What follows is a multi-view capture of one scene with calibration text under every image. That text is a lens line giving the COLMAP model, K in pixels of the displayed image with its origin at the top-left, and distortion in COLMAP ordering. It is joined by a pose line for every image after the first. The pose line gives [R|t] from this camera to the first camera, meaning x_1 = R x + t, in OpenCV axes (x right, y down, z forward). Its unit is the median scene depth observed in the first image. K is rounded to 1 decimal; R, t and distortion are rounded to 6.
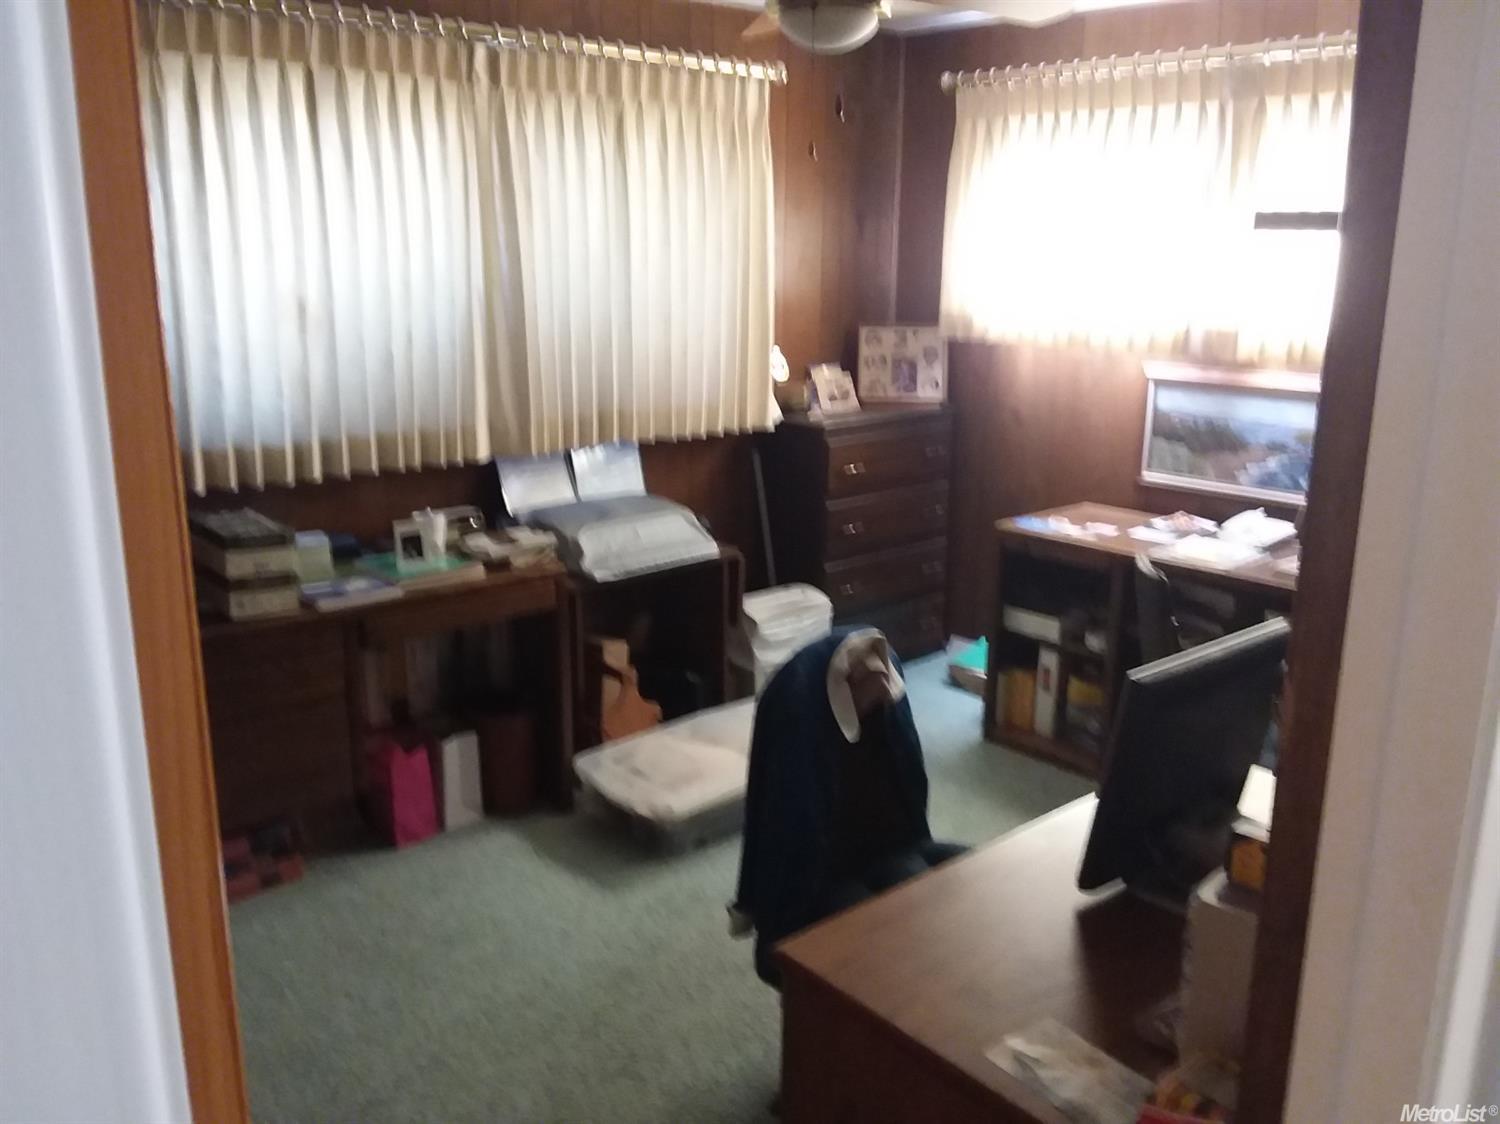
lens RADIAL K [[1243.1, 0, 782.6], [0, 1243.1, 555.1], [0, 0, 1]] dist [0.166083, -0.269624]
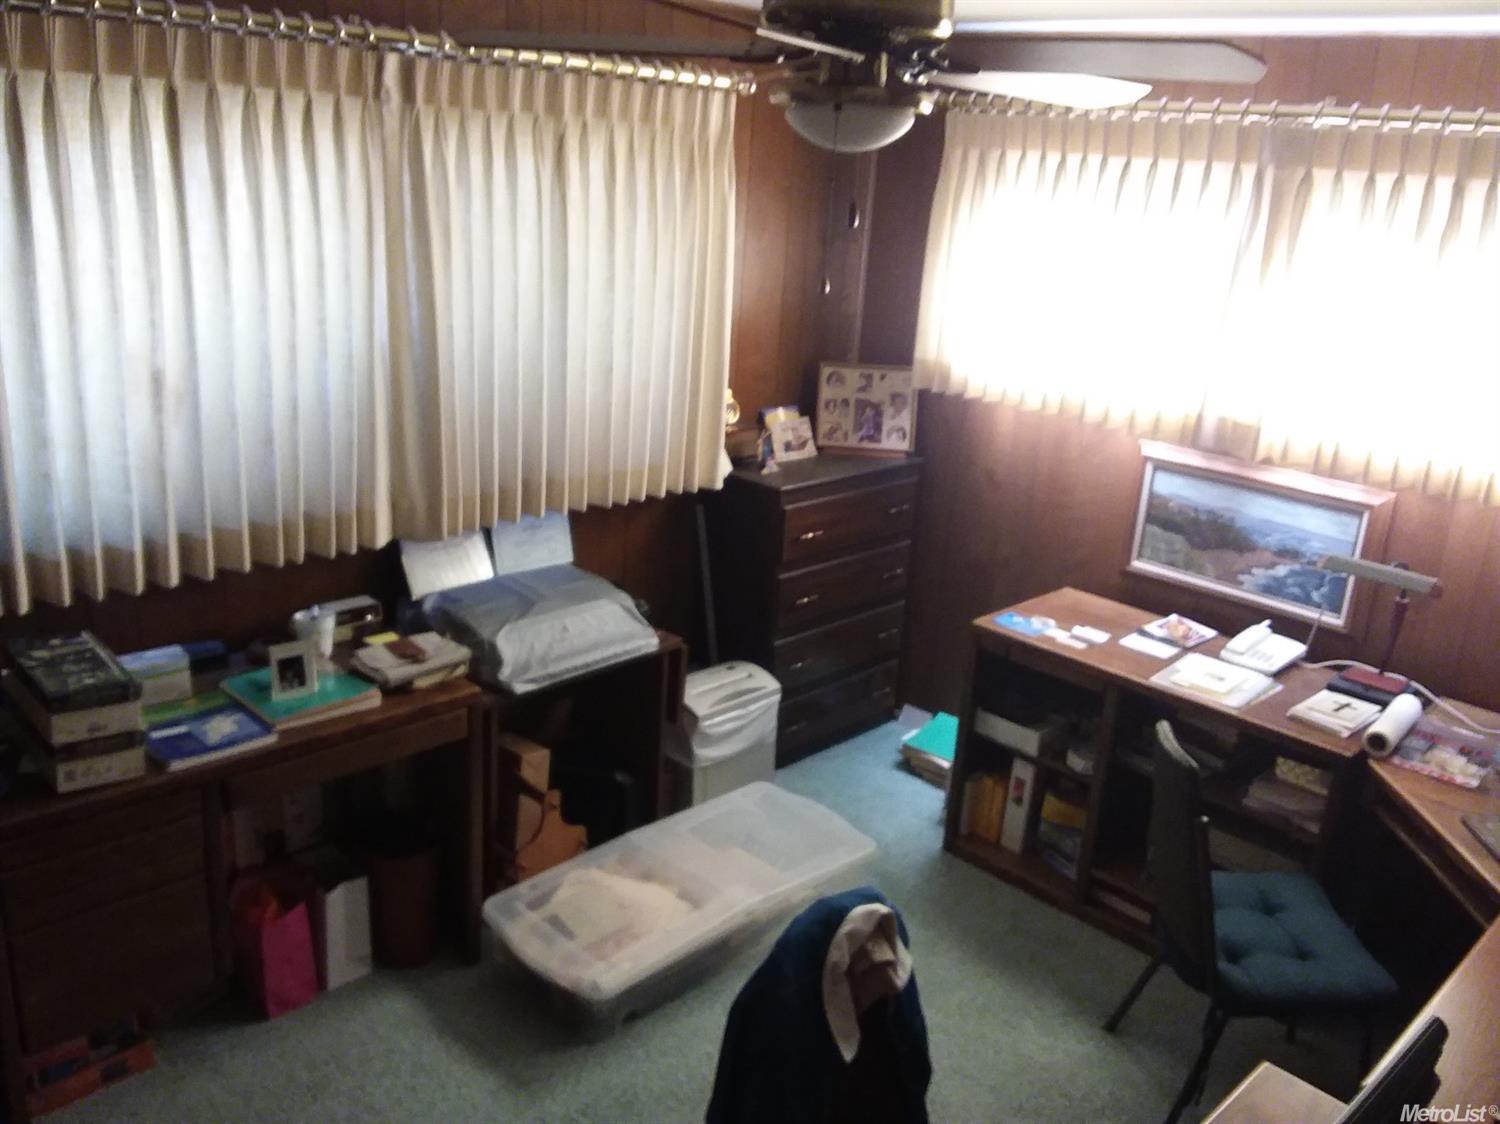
lens RADIAL K [[1243.1, 0, 782.6], [0, 1243.1, 555.1], [0, 0, 1]] dist [0.166083, -0.269624]
pose [[0.996425, 0.036624, 0.076133, -0.035812], [-0.041427, 0.997185, 0.062495, -0.129781], [-0.073629, -0.065425, 0.995137, 0.138771]]
